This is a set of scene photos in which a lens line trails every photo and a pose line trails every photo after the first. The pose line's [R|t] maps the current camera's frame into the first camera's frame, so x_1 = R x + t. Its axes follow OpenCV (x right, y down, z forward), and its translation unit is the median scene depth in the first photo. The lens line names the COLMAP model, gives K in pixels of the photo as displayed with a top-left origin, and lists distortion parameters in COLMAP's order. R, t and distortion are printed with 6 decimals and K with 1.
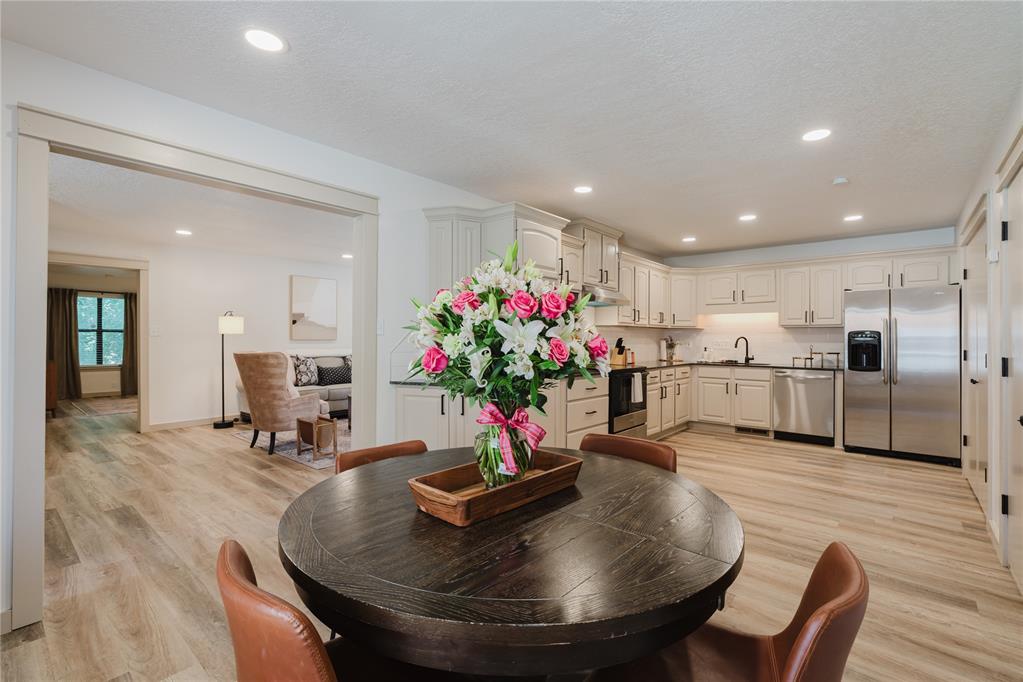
lens RADIAL K [[463.7, 0, 509.8], [0, 463.7, 335.3], [0, 0, 1]] dist [0.000439, 0.000218]
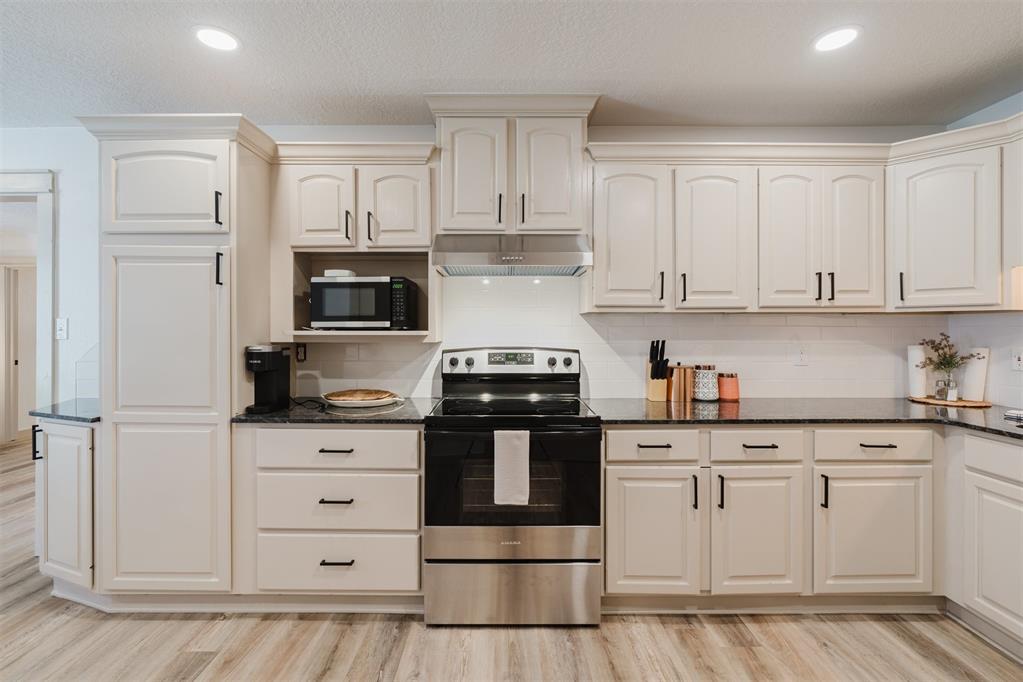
lens RADIAL K [[463.6, 0, 509.5], [0, 463.6, 331.3], [0, 0, 1]] dist [-0.003115, 0.000142]
pose [[0.649164, -0.008172, -0.760605, 0.529621], [0.009491, 0.999951, -0.002643, -0.003494], [0.760589, -0.005503, 0.649210, 0.672752]]
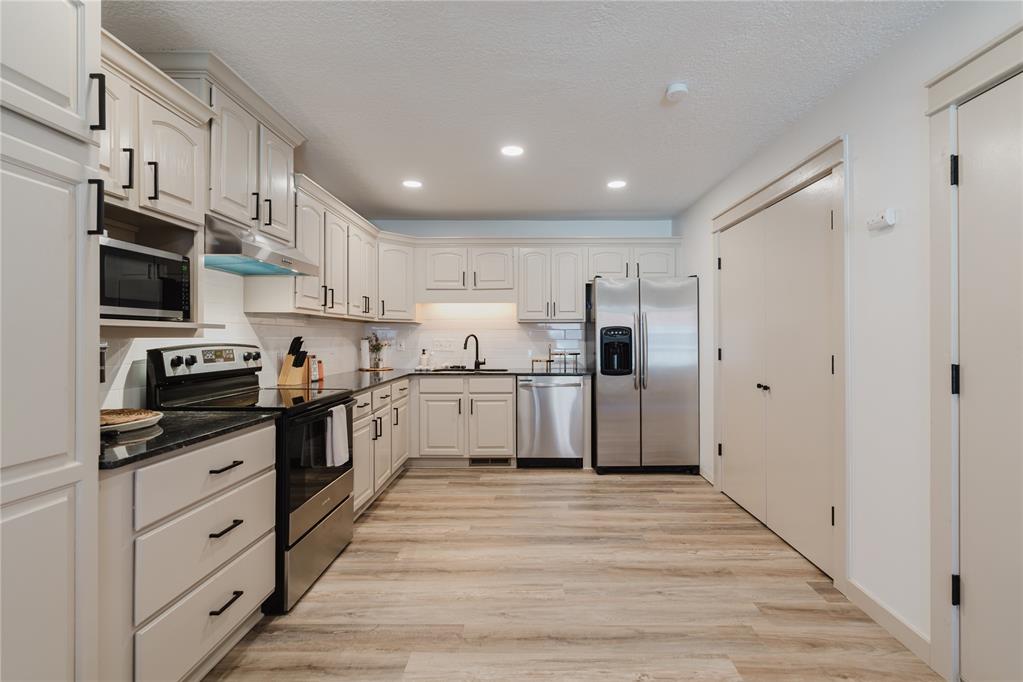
lens RADIAL K [[469.3, 0, 530.4], [0, 469.3, 338.1], [0, 0, 1]] dist [-0.004043, 0.000157]
pose [[0.757834, -0.007096, 0.652409, 0.092276], [0.000877, 0.999951, 0.009857, 0.002100], [-0.652447, -0.006898, 0.757803, 0.435144]]
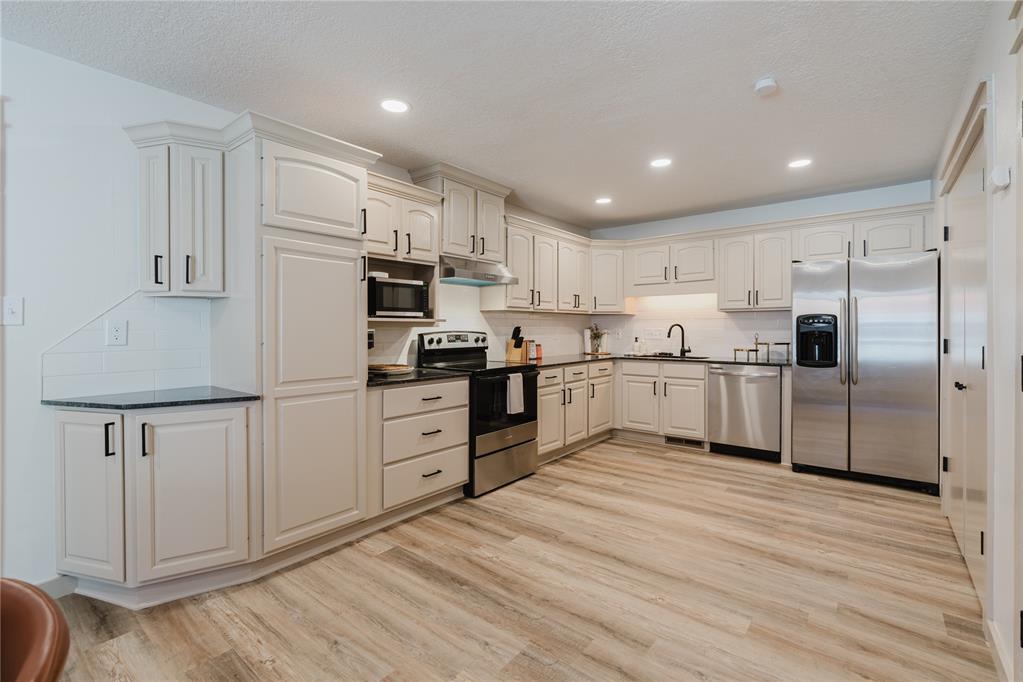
lens RADIAL K [[463.6, 0, 509.5], [0, 463.6, 331.3], [0, 0, 1]] dist [-0.003115, 0.000142]
pose [[0.999540, -0.009287, 0.028855, 0.223339], [0.008918, 0.999877, 0.012898, 0.003514], [-0.028971, -0.012635, 0.999500, 0.237911]]
